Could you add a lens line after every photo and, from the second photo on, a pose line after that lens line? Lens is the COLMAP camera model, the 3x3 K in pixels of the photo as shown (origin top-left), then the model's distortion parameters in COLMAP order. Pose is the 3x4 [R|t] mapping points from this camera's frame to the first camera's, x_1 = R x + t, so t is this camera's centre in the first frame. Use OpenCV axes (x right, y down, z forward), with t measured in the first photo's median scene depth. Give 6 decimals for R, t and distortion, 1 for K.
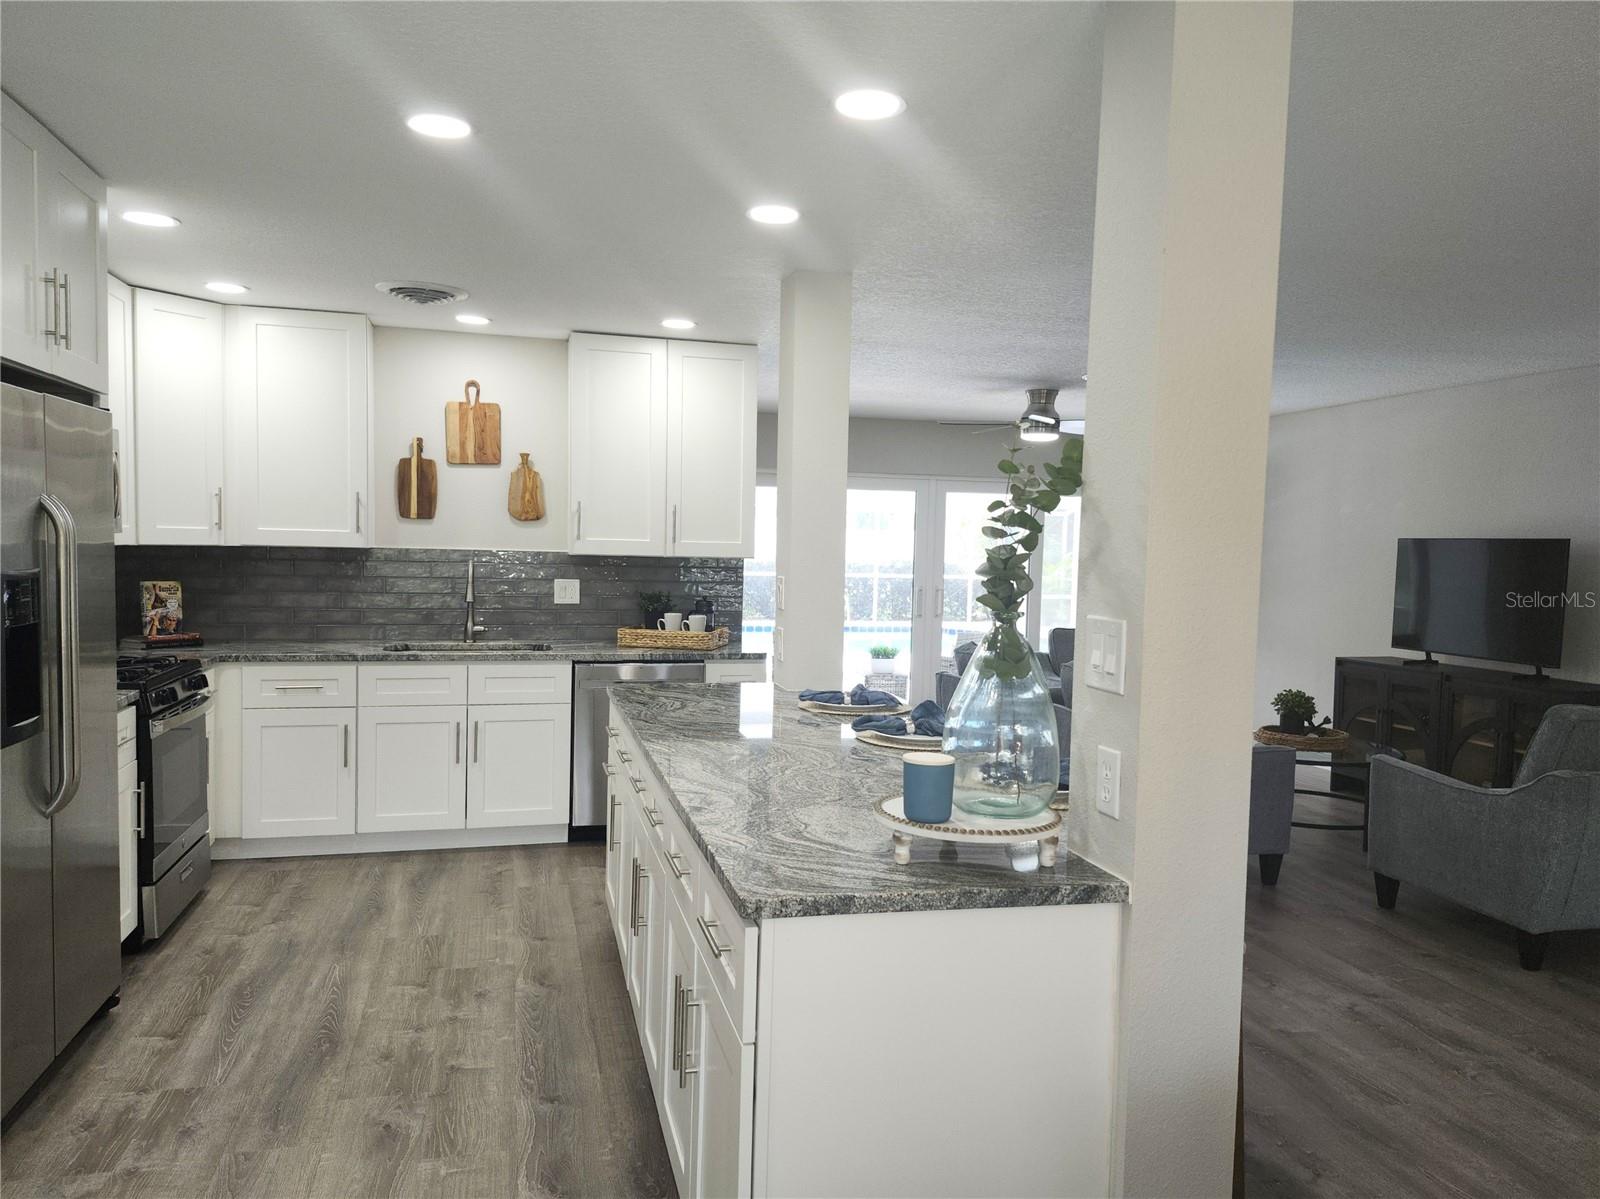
lens RADIAL K [[1148.9, 0, 794.3], [0, 1148.9, 603.6], [0, 0, 1]] dist [0.059796, -0.060151]
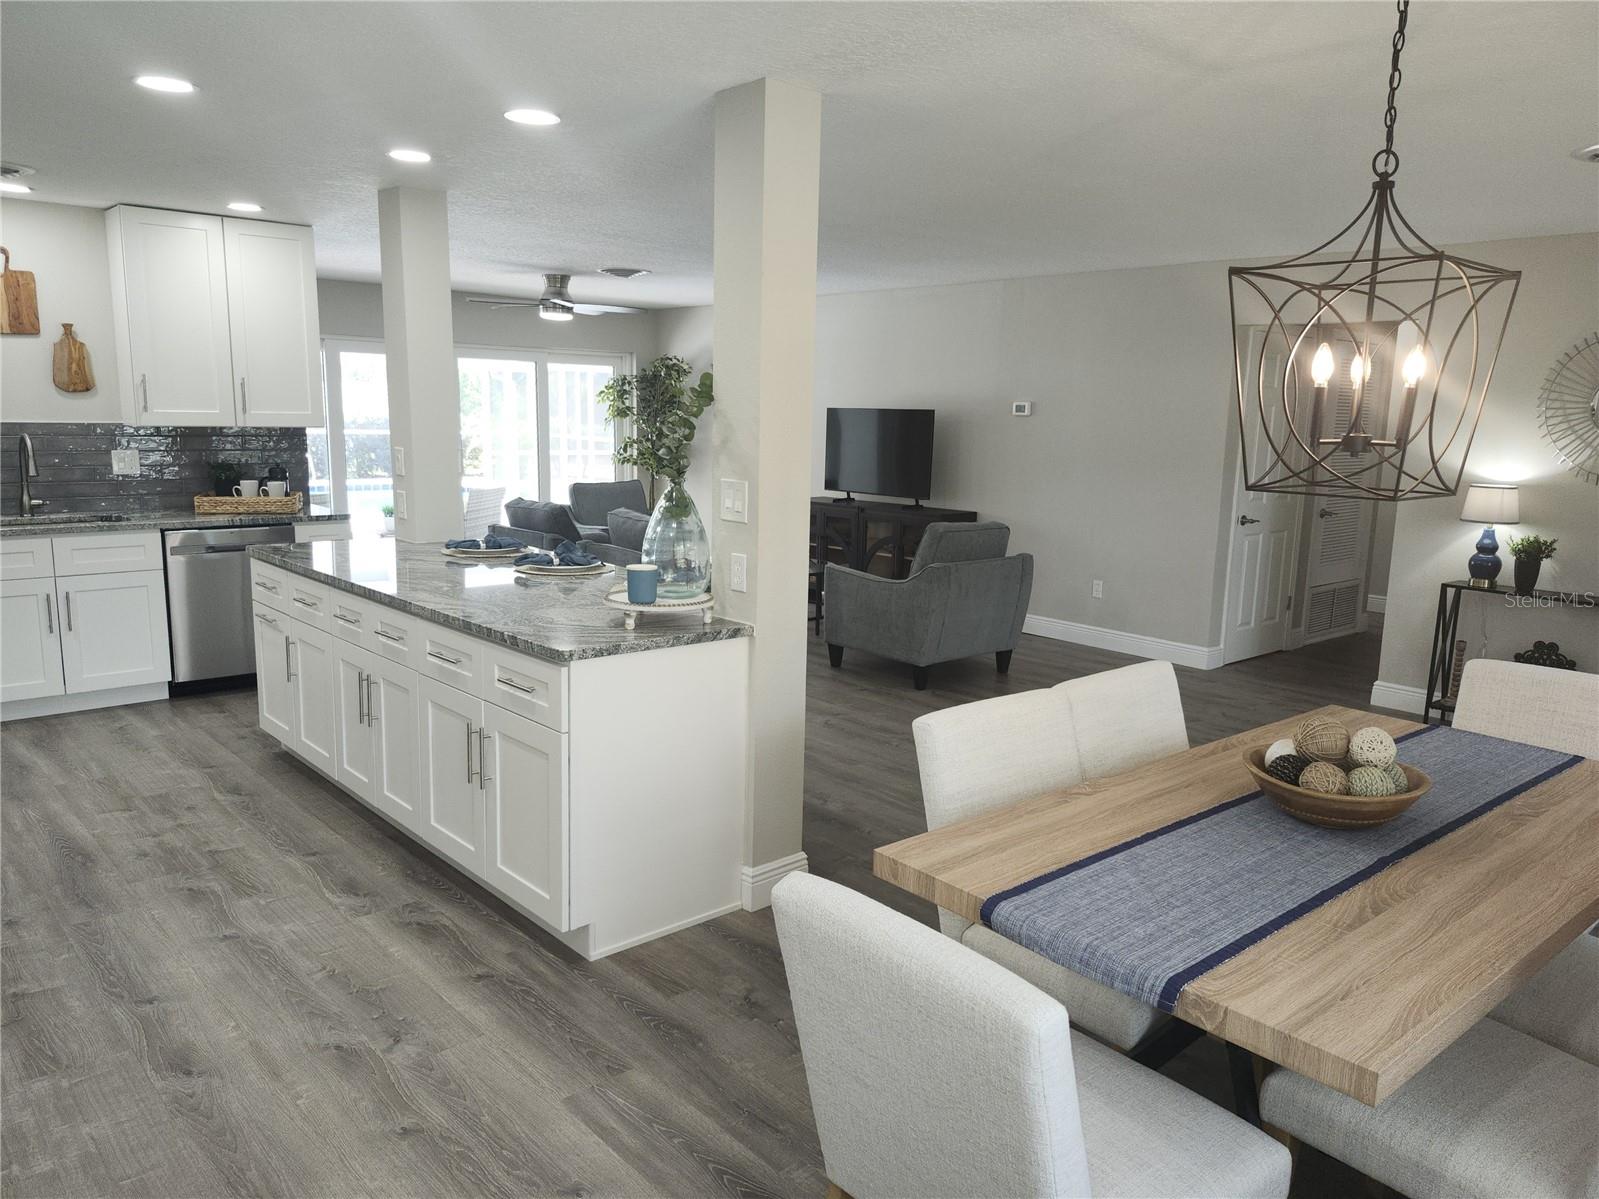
lens RADIAL K [[1148.2, 0, 798.3], [0, 1148.2, 606.2], [0, 0, 1]] dist [0.059796, -0.060151]
pose [[0.886973, -0.082203, 0.454447, -0.180876], [0.022476, 0.990549, 0.135308, -0.012753], [-0.461274, -0.109800, 0.880437, -0.240794]]
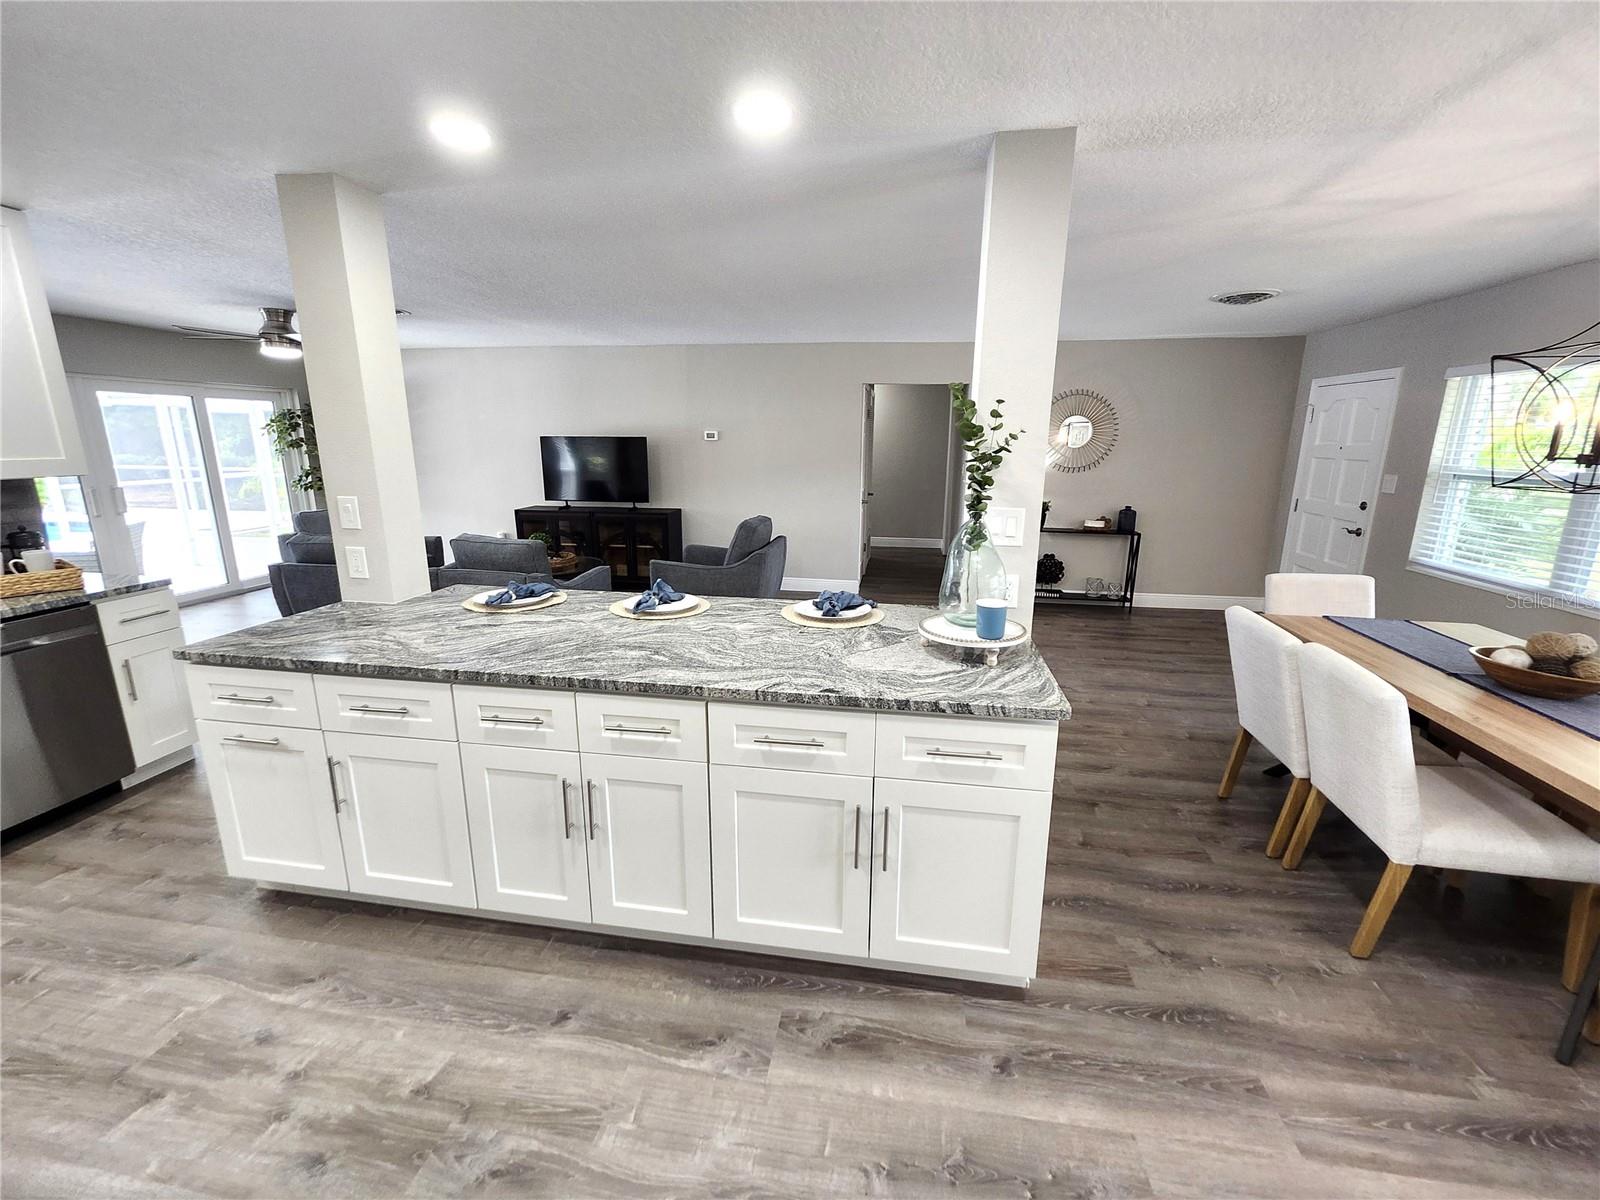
lens RADIAL K [[662.5, 0, 806.0], [0, 662.5, 592.8], [0, 0, 1]] dist [0.000322, -0.001522]
pose [[0.392649, -0.229961, 0.890474, -0.350009], [0.051613, 0.972219, 0.228312, -0.048227], [-0.918239, -0.043686, 0.393610, 0.349965]]
